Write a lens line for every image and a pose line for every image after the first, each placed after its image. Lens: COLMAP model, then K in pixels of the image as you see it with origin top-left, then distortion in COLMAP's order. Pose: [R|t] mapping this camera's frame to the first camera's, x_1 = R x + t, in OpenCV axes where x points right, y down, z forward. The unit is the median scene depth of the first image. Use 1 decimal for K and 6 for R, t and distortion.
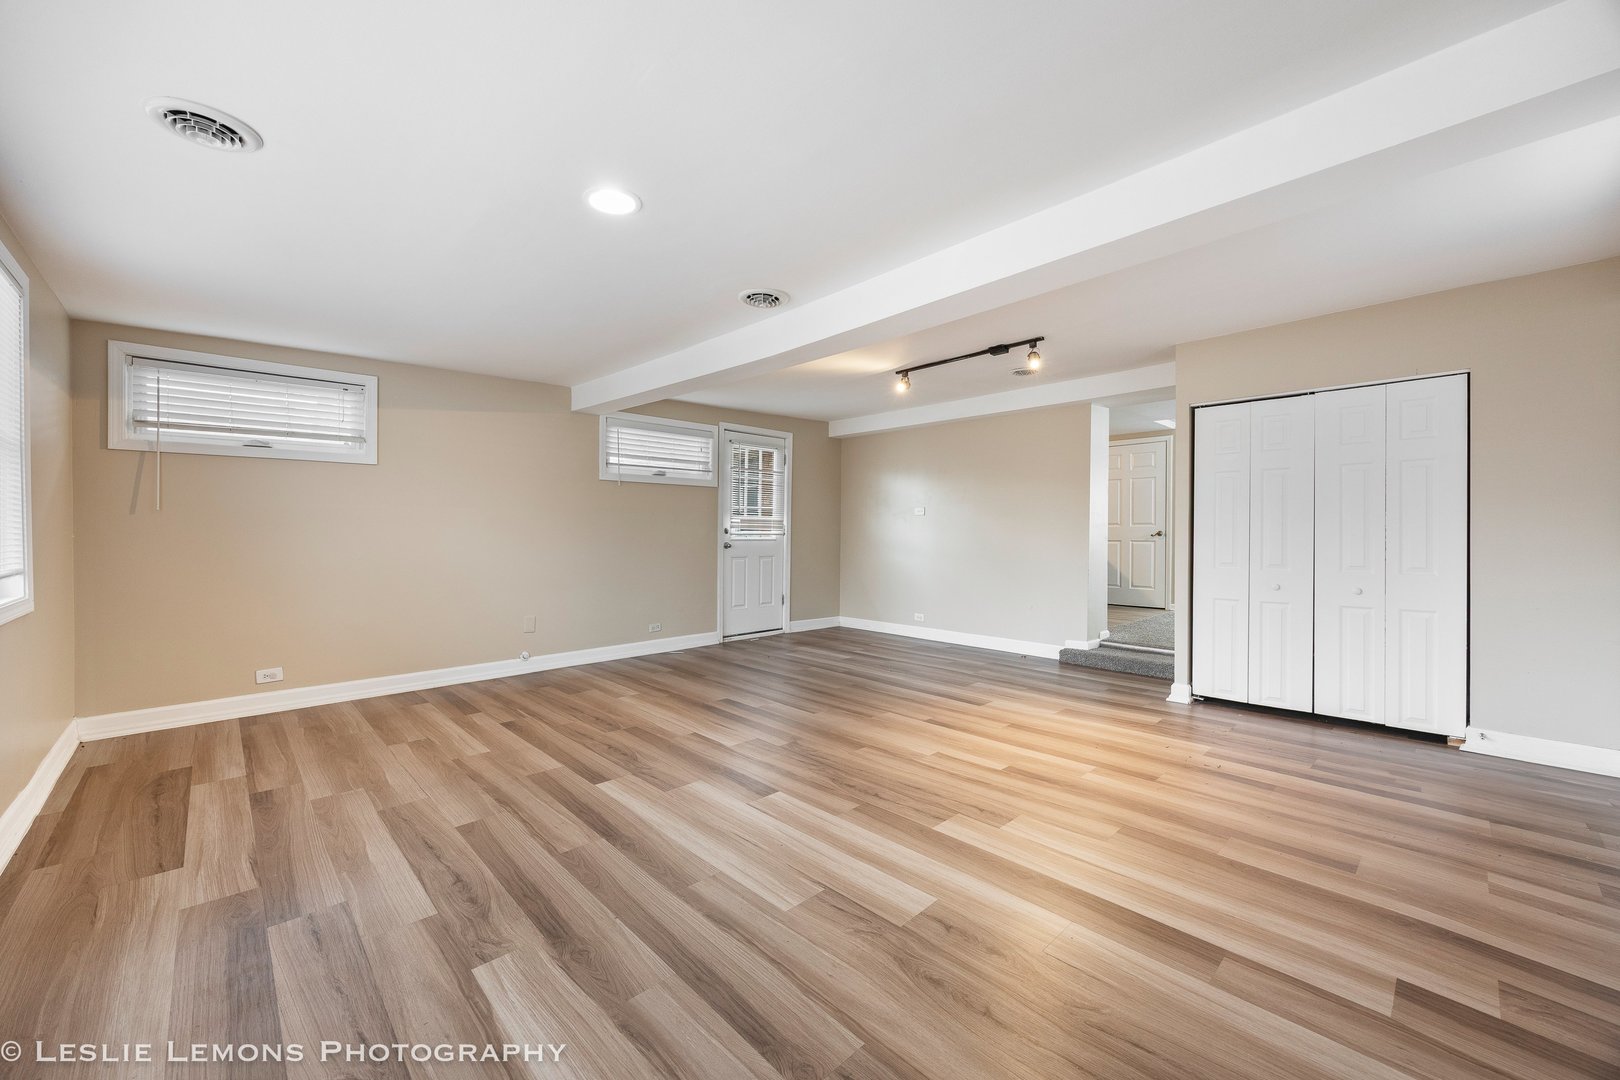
lens RADIAL K [[623.9, 0, 810.6], [0, 623.9, 535.2], [0, 0, 1]] dist [0.002184, 0.000253]
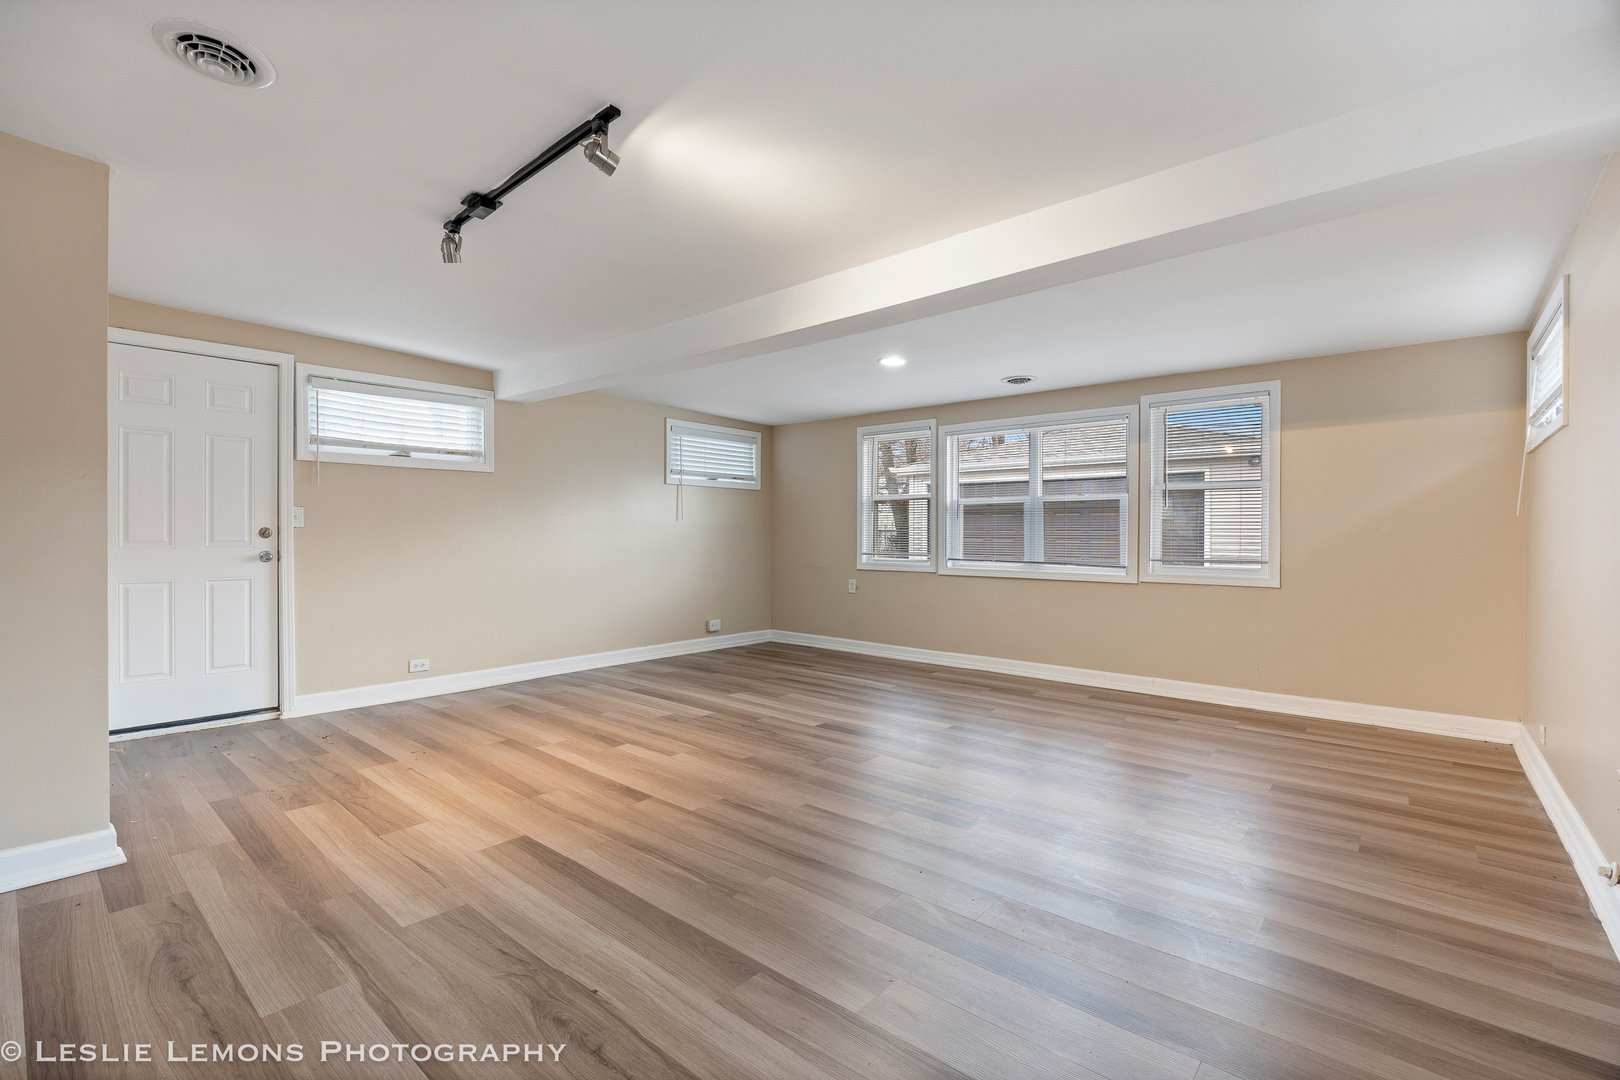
lens RADIAL K [[704.8, 0, 808.7], [0, 704.8, 539.8], [0, 0, 1]] dist [0.000150, 0.000011]
pose [[-0.995085, -0.004216, -0.098930, 0.103582], [-0.005103, 0.999949, 0.008715, -0.007401], [0.098888, 0.009177, -0.995056, 2.261311]]
